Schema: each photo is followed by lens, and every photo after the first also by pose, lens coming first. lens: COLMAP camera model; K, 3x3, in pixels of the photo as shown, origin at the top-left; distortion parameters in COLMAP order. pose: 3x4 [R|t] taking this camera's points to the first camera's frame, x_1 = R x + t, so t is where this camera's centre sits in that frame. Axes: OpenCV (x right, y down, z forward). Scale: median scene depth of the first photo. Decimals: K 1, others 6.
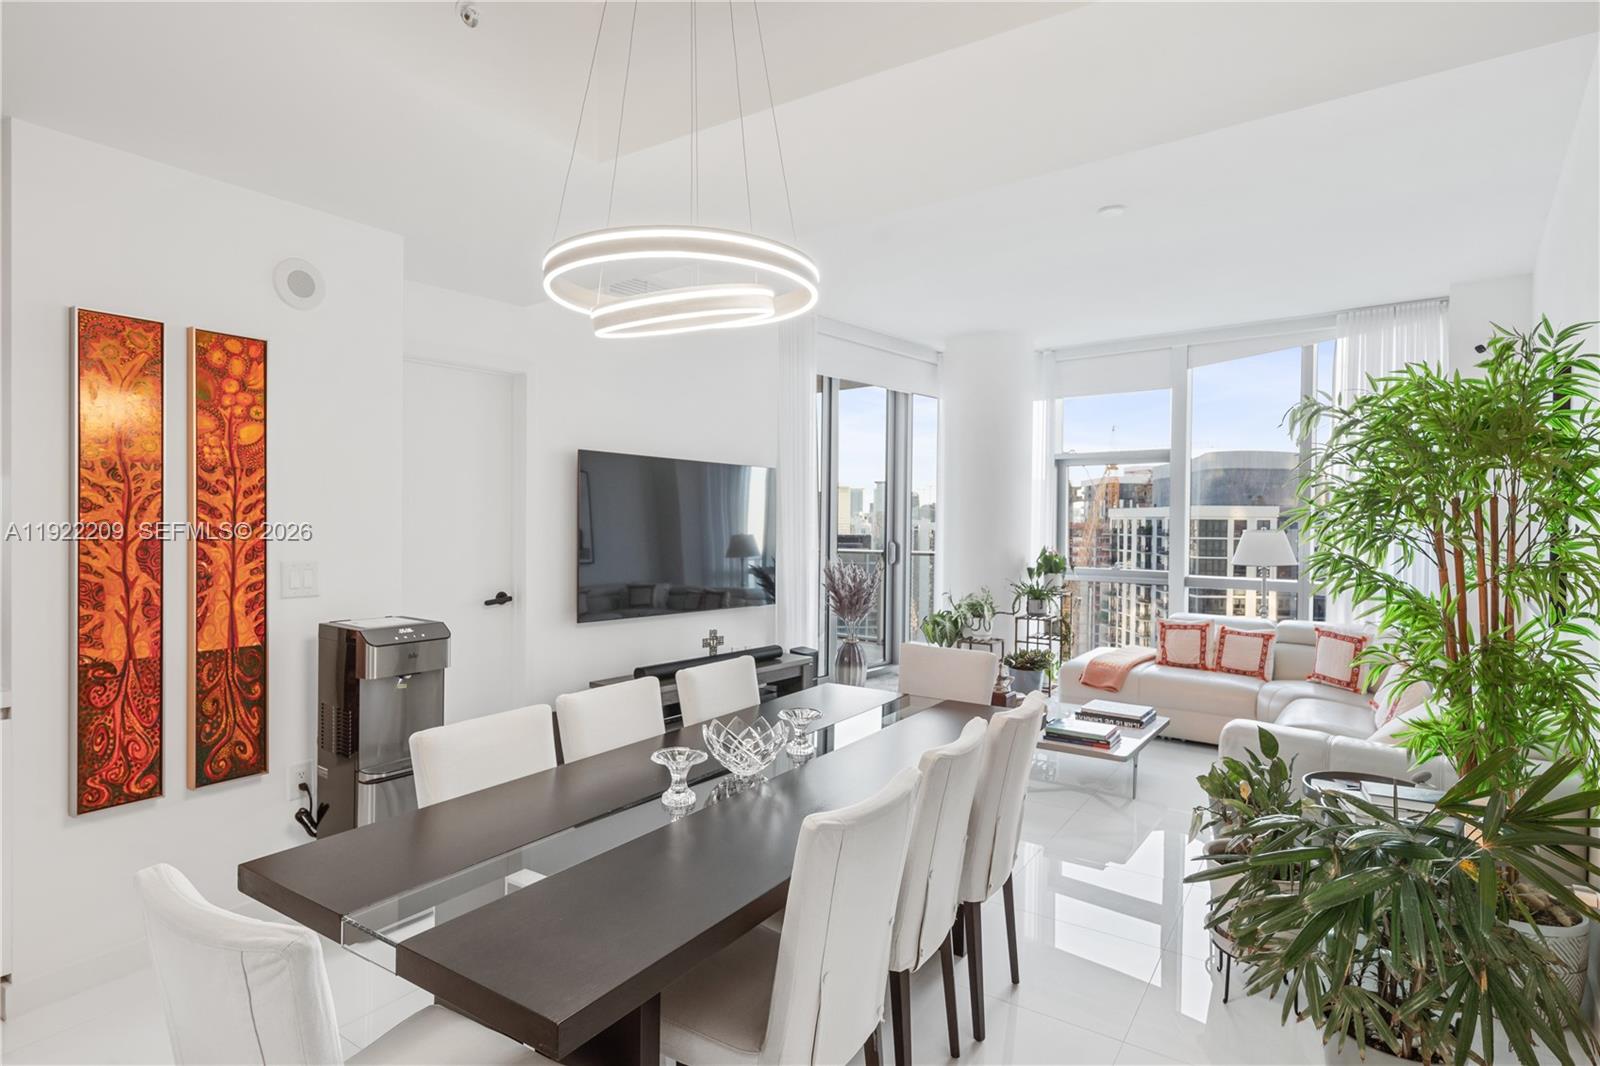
lens RADIAL K [[837.3, 0, 798.9], [0, 837.3, 528.7], [0, 0, 1]] dist [0.010931, -0.001850]
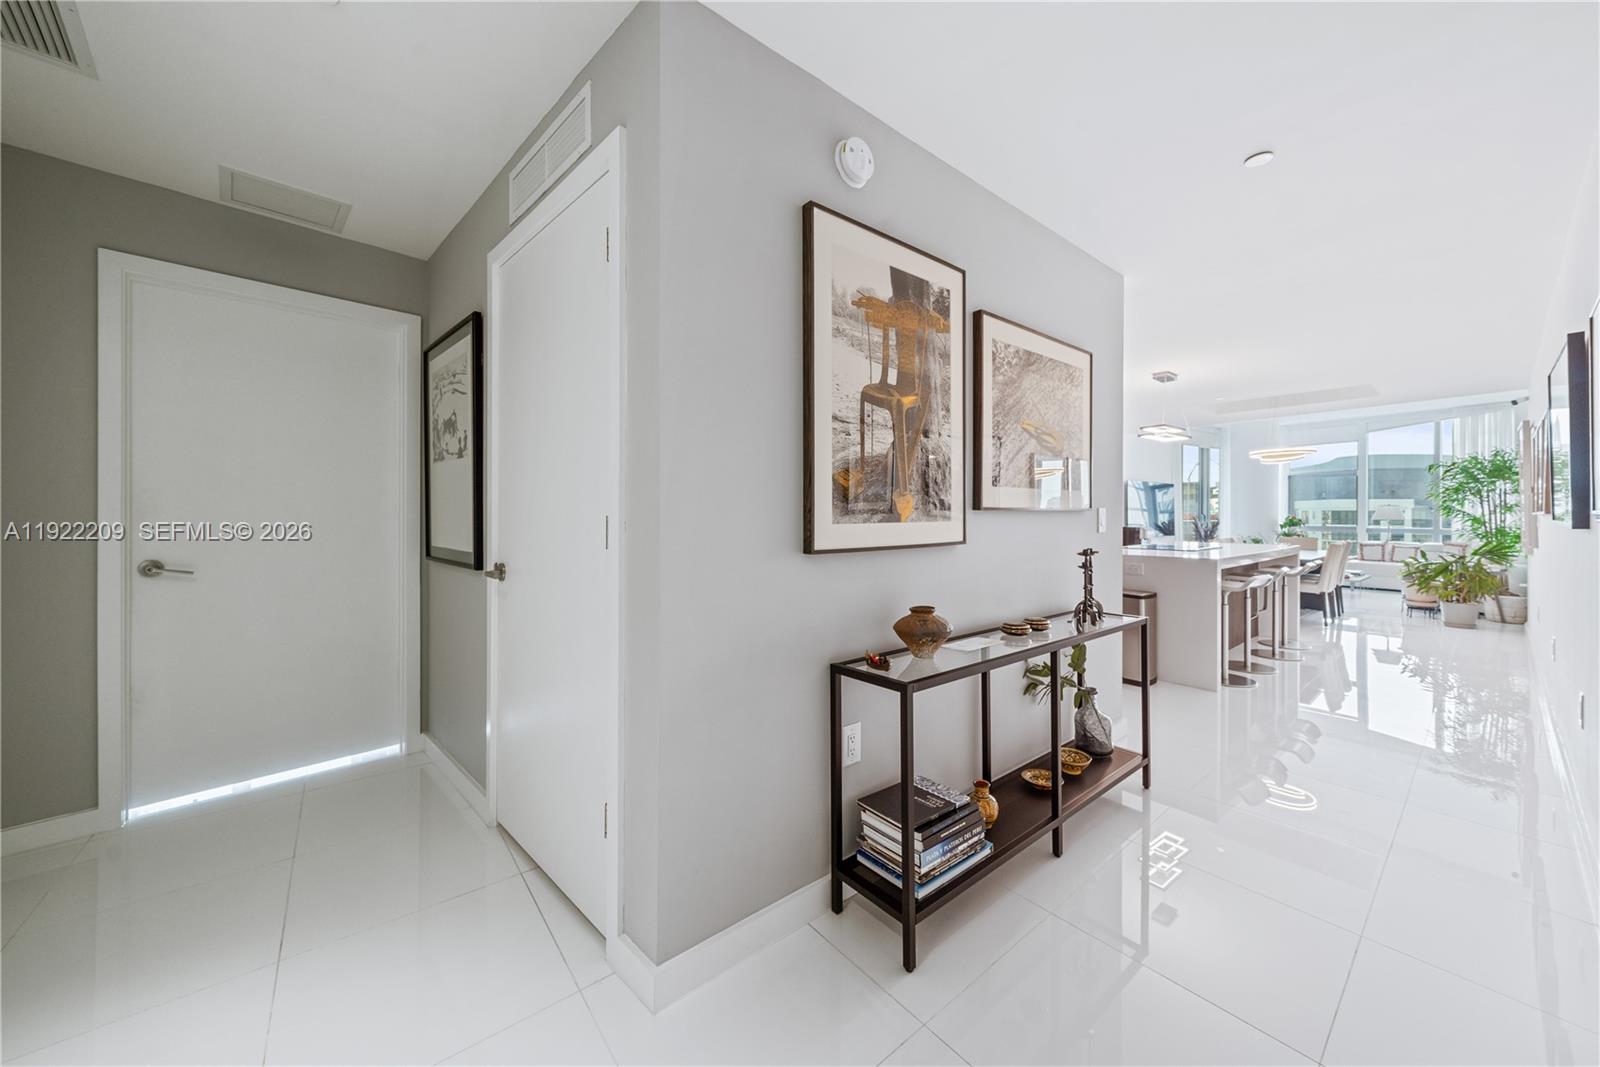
lens RADIAL K [[557.1, 0, 799.8], [0, 557.1, 514.0], [0, 0, 1]] dist [-0.005302, 0.000945]
pose [[0.950391, -0.008639, -0.310937, -0.707907], [0.004631, 0.999896, -0.013627, 0.048270], [0.311022, 0.011511, 0.950333, -1.193829]]
